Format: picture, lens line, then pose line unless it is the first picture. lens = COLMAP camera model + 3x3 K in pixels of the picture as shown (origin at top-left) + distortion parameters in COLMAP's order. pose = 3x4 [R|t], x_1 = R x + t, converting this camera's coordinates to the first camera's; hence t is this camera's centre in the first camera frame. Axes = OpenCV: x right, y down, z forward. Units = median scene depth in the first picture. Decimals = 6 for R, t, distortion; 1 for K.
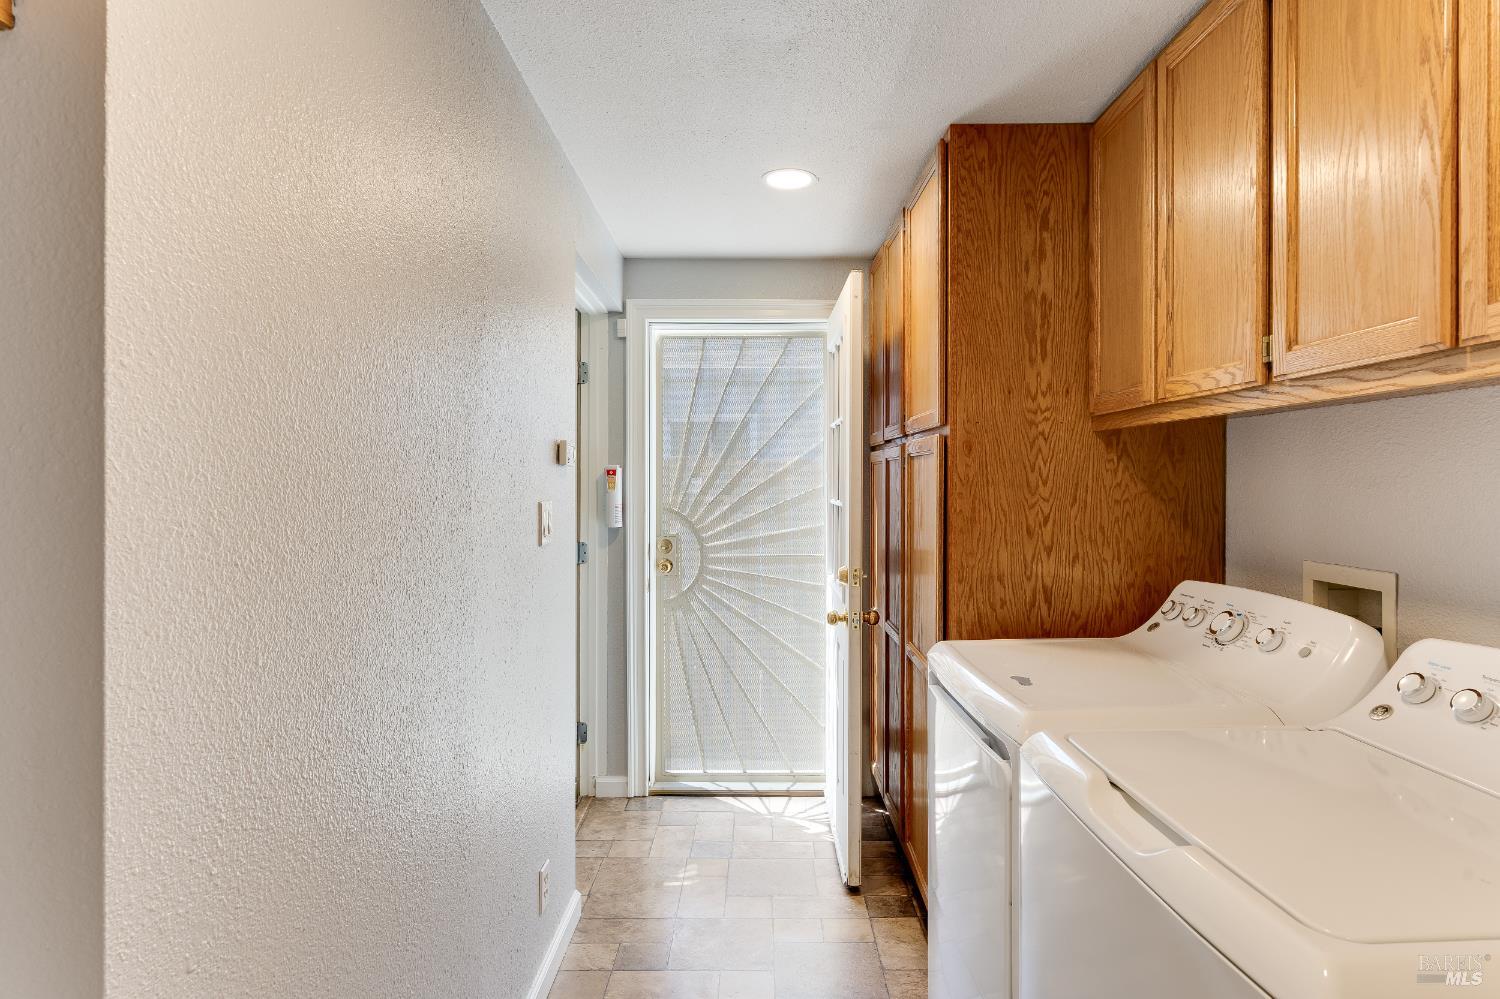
lens RADIAL K [[800.5, 0, 758.1], [0, 800.5, 481.0], [0, 0, 1]] dist [-0.007718, 0.004418]
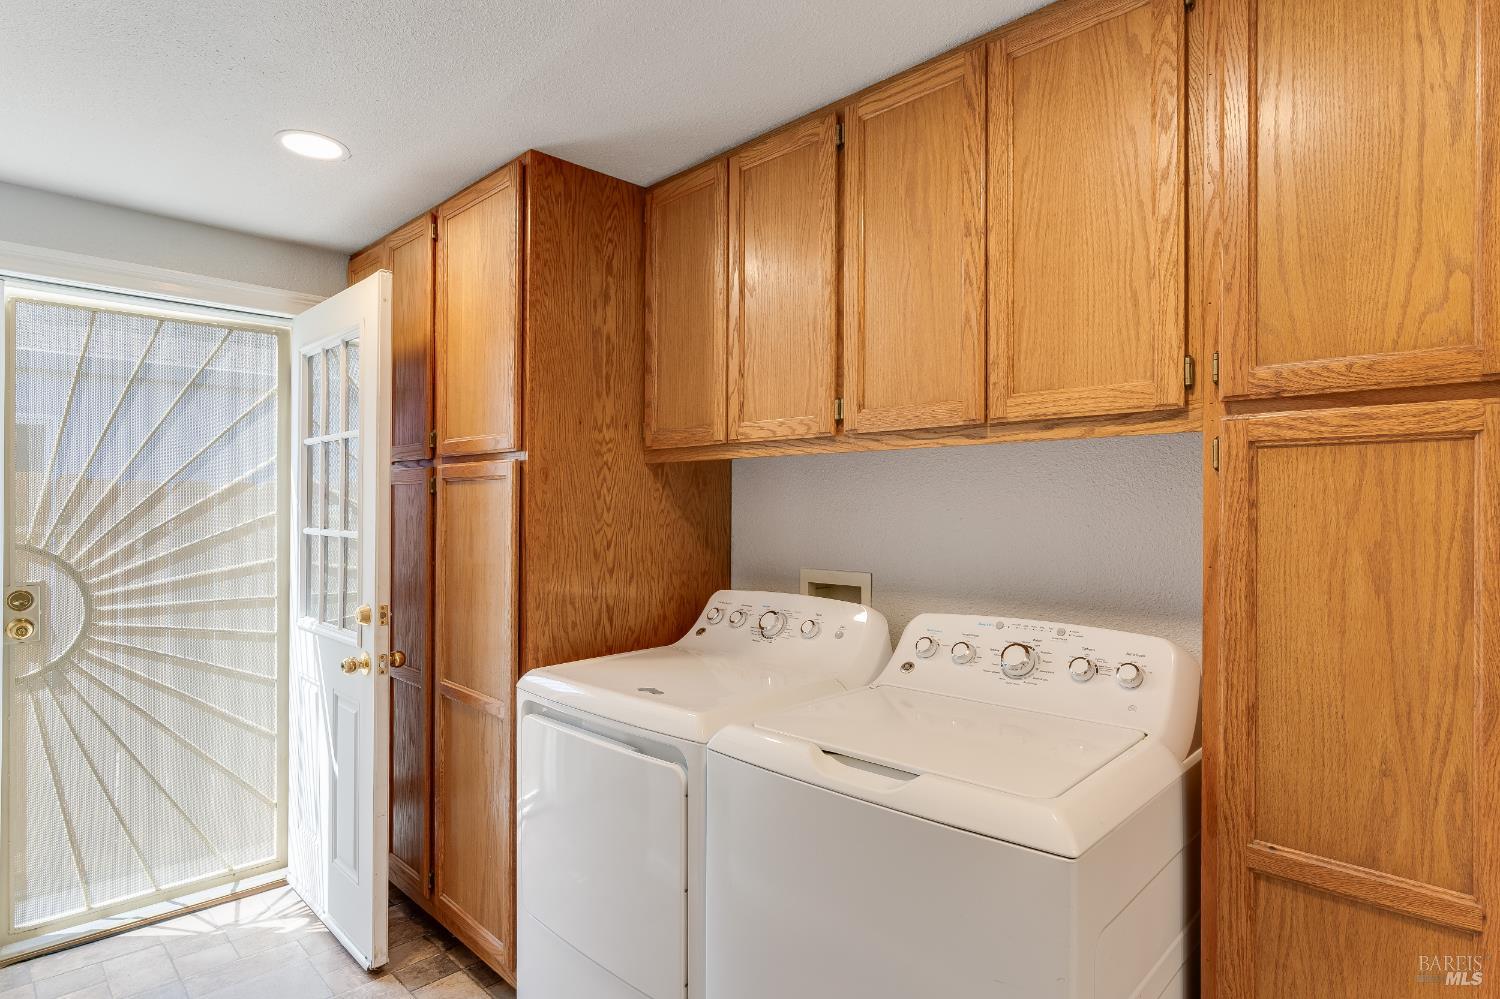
lens RADIAL K [[800.5, 0, 762.3], [0, 800.5, 503.2], [0, 0, 1]] dist [-0.007718, 0.004418]
pose [[0.704045, 0.006079, 0.710130, -0.259042], [-0.001939, 0.999976, -0.006637, 0.000728], [-0.710153, 0.003295, 0.704040, 0.095929]]
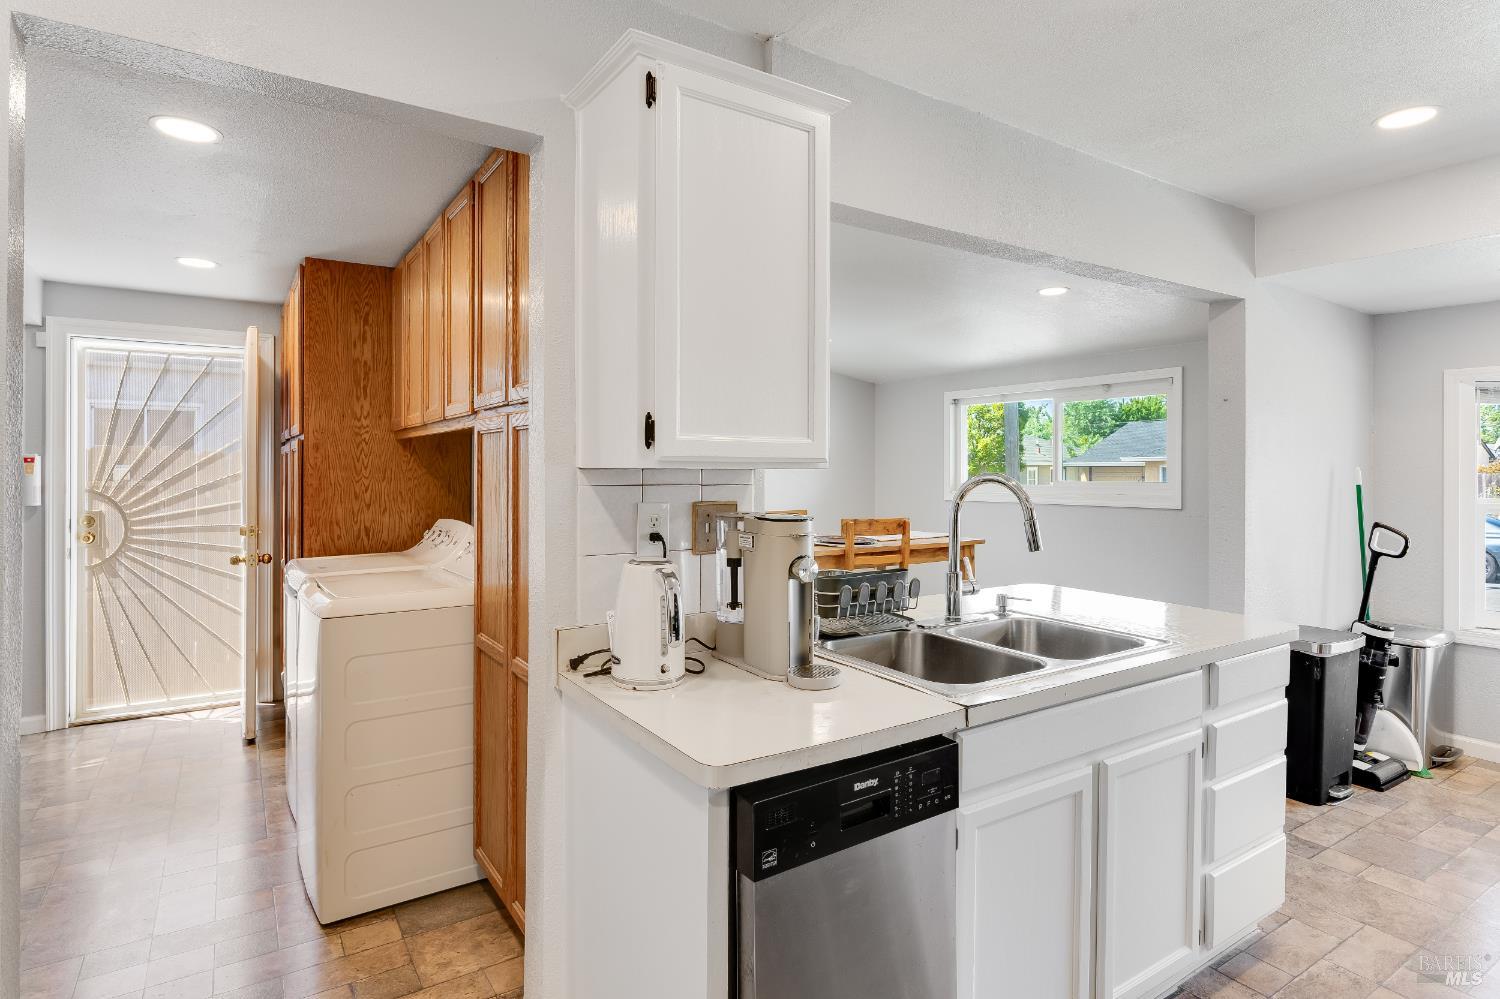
lens RADIAL K [[800.5, 0, 747.9], [0, 800.5, 468.1], [0, 0, 1]] dist [-0.007718, 0.004418]
pose [[0.836611, 0.002537, 0.547791, 0.098290], [-0.000440, 0.999992, -0.003959, 0.008899], [-0.547797, 0.003071, 0.836606, -0.931950]]
